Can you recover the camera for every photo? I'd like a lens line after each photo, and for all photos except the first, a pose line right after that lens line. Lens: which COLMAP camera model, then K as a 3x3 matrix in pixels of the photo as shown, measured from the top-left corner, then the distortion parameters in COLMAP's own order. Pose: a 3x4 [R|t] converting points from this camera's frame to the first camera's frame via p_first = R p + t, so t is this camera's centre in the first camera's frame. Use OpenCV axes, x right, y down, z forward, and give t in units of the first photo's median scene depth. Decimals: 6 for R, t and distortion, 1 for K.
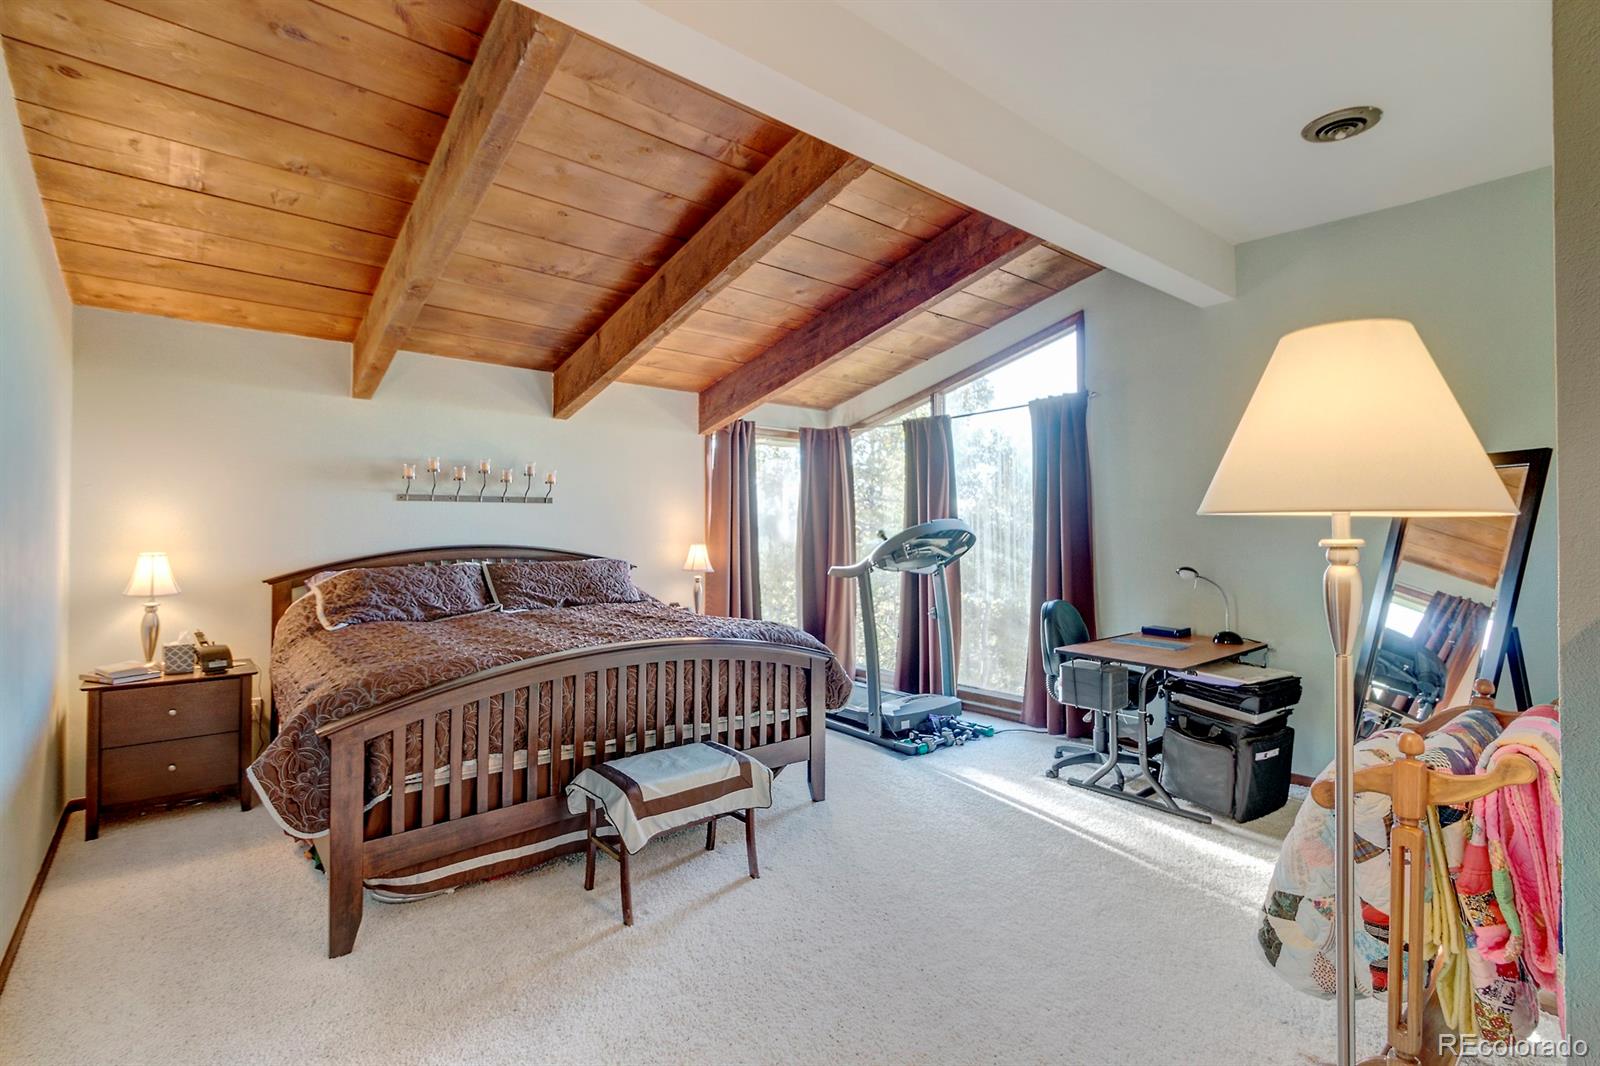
lens RADIAL K [[733.0, 0, 810.2], [0, 733.0, 529.9], [0, 0, 1]] dist [-0.019861, -0.001322]
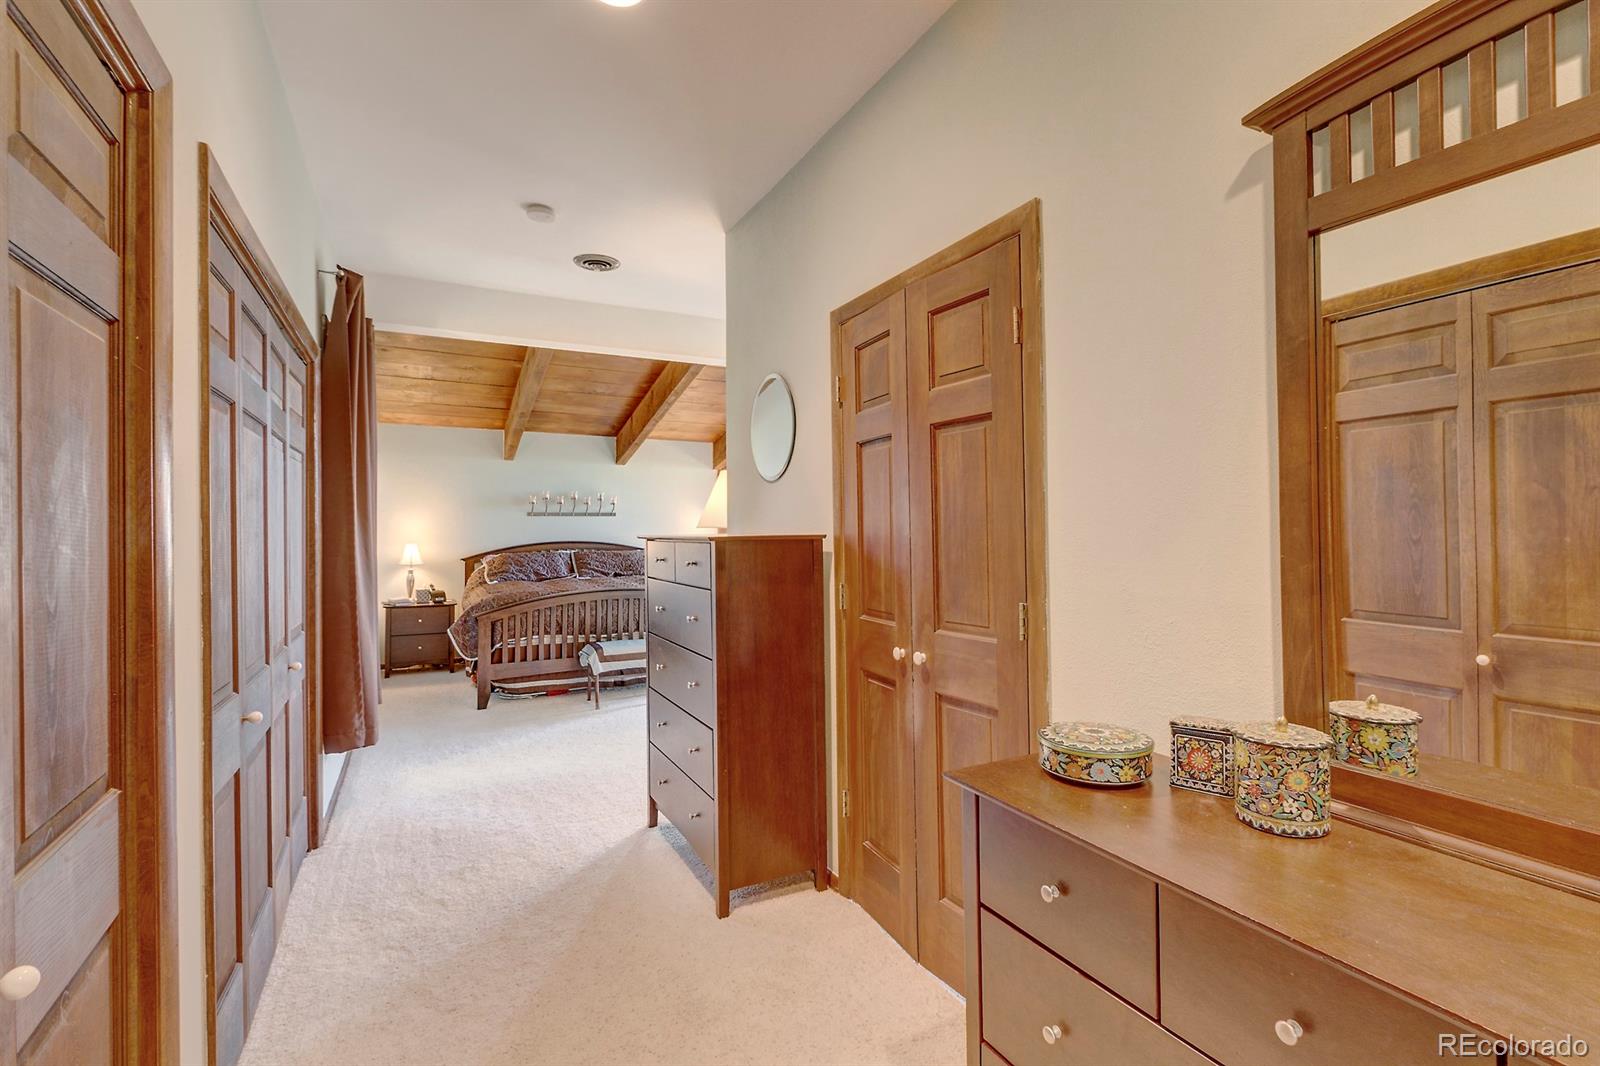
lens RADIAL K [[733.0, 0, 791.9], [0, 733.0, 531.3], [0, 0, 1]] dist [-0.019861, -0.001322]
pose [[0.970264, 0.000071, -0.242050, 0.621291], [0.000468, 0.999998, 0.002168, -0.007516], [0.242050, -0.002217, 0.970261, -0.730839]]
